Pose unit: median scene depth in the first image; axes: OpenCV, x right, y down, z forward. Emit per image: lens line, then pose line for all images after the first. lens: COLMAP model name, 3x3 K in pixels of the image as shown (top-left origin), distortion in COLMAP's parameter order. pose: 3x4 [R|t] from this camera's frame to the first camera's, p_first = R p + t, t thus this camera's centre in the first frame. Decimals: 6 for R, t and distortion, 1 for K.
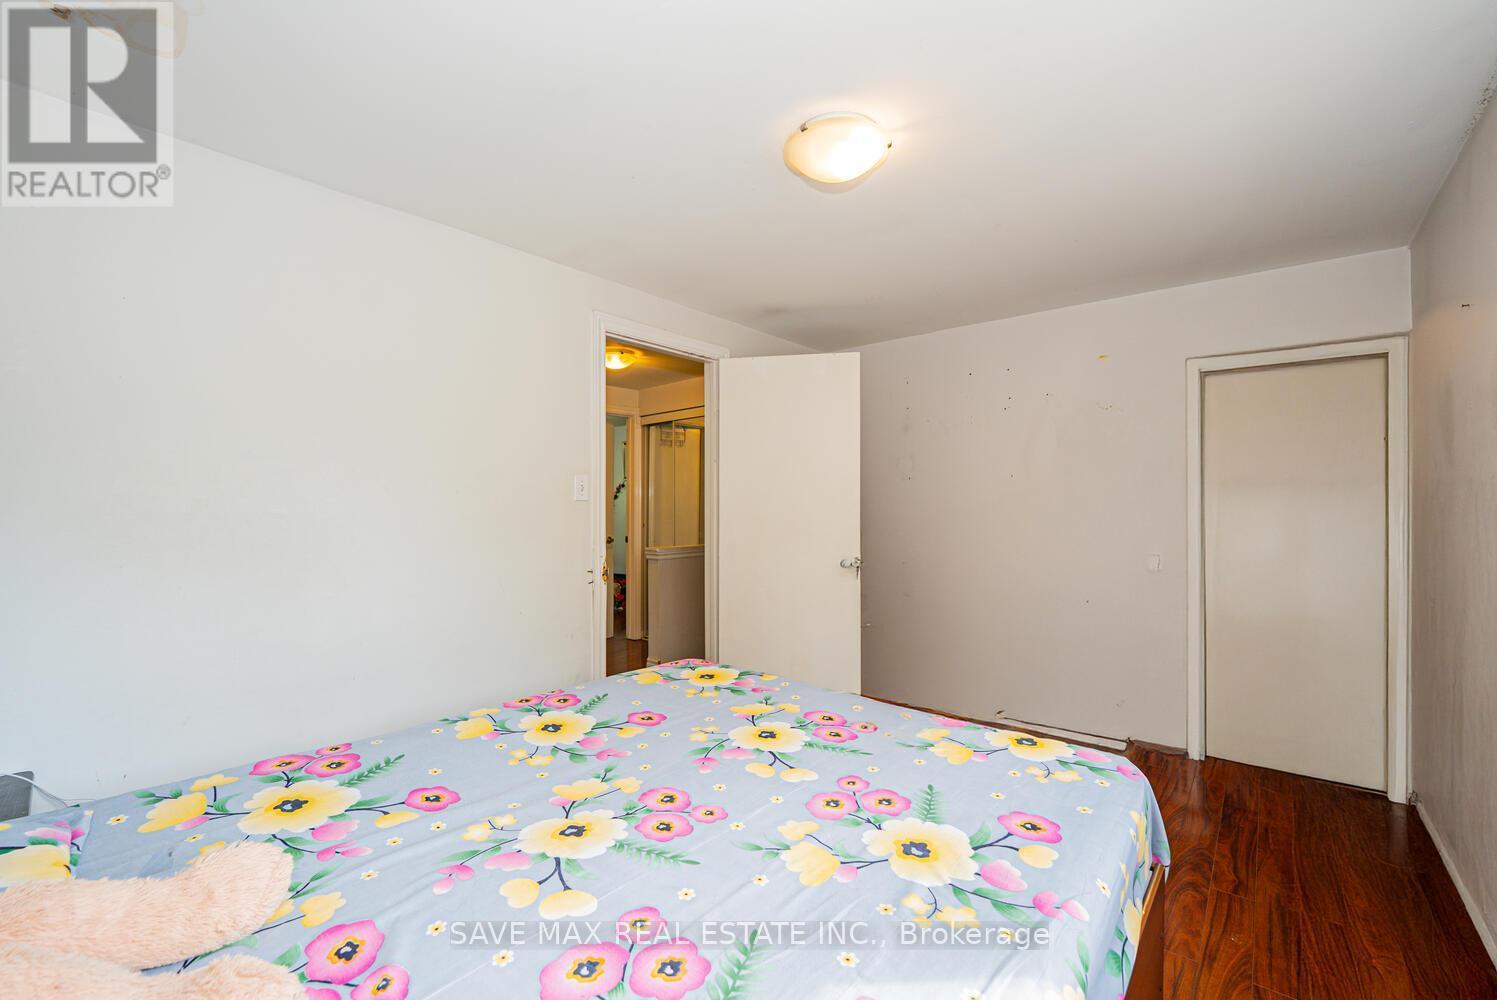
lens RADIAL K [[611.3, 0, 746.9], [0, 611.3, 502.1], [0, 0, 1]] dist [-0.029604, 0.003344]
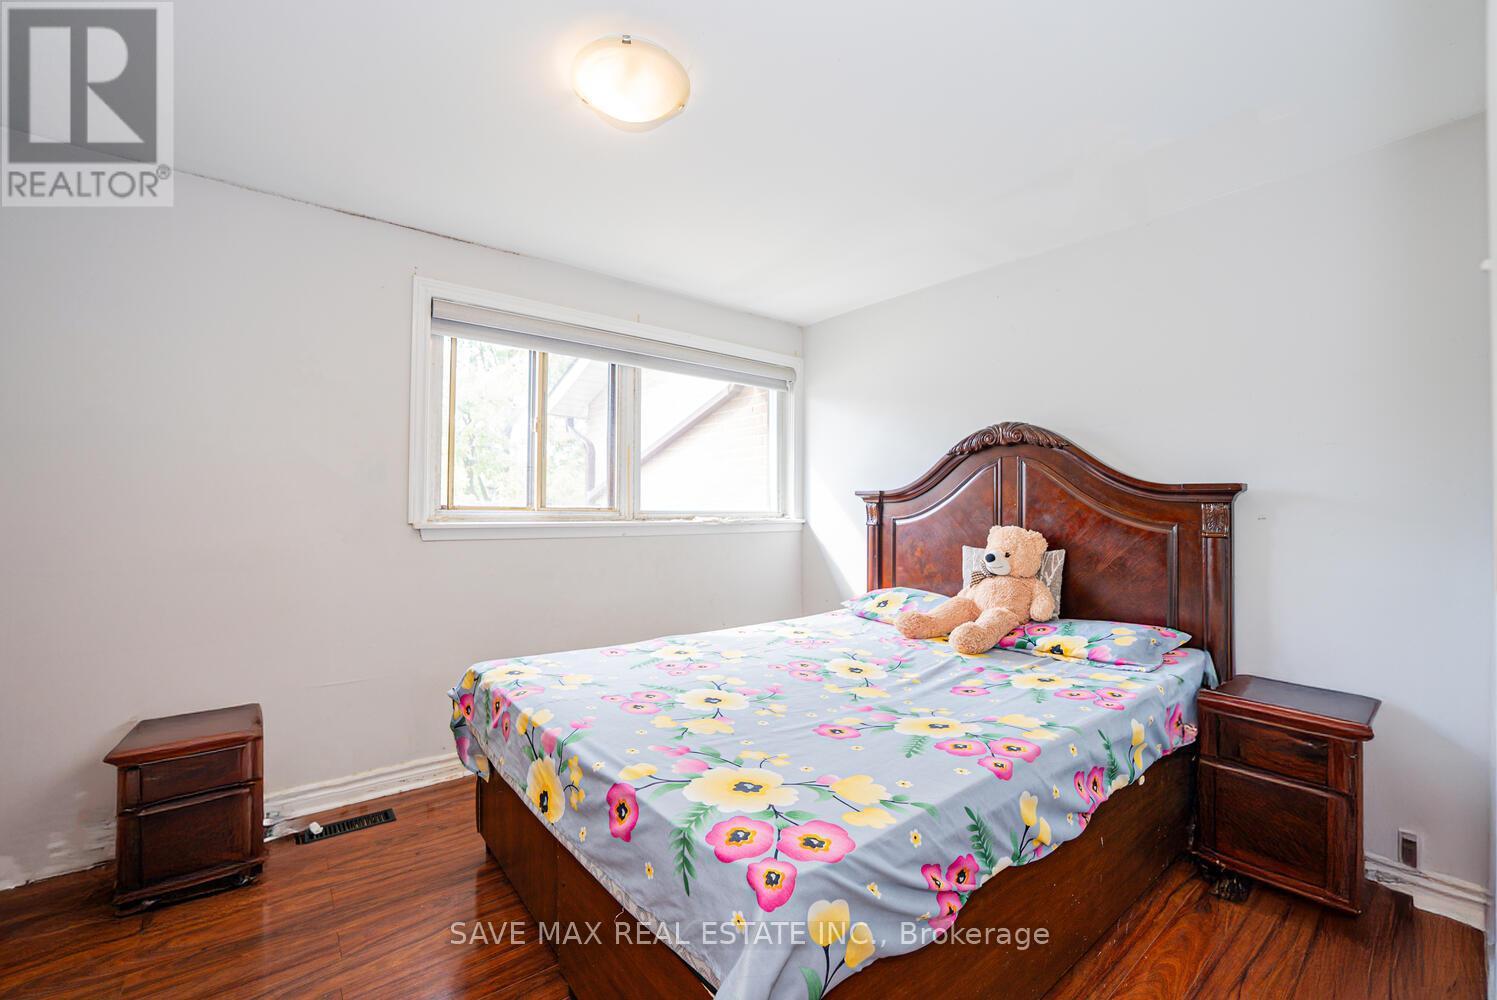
lens RADIAL K [[611.3, 0, 746.6], [0, 611.3, 502.9], [0, 0, 1]] dist [-0.029604, 0.003344]
pose [[-0.983308, -0.004775, 0.181885, -0.213354], [-0.006855, 0.999918, -0.010807, 0.055859], [-0.181819, -0.011873, -0.983260, 2.034506]]
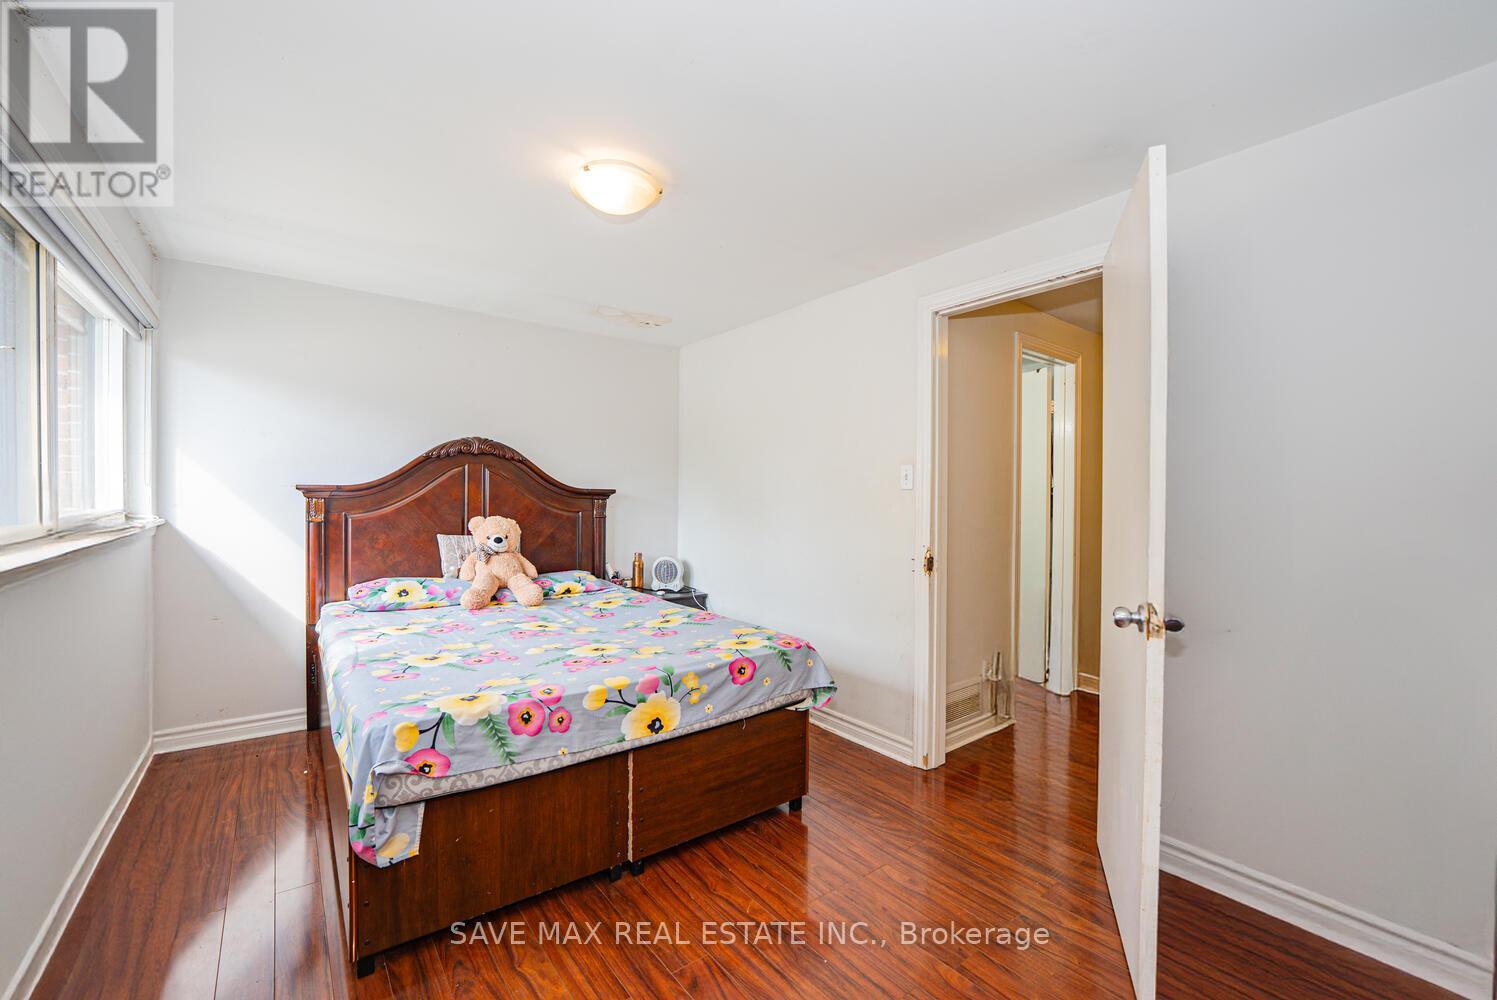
lens RADIAL K [[611.3, 0, 749.9], [0, 611.3, 501.3], [0, 0, 1]] dist [-0.029604, 0.003344]
pose [[-0.196505, 0.008839, -0.980463, 1.387195], [-0.002478, 0.999952, 0.009512, 0.016928], [0.980500, 0.004299, -0.196473, 1.645414]]
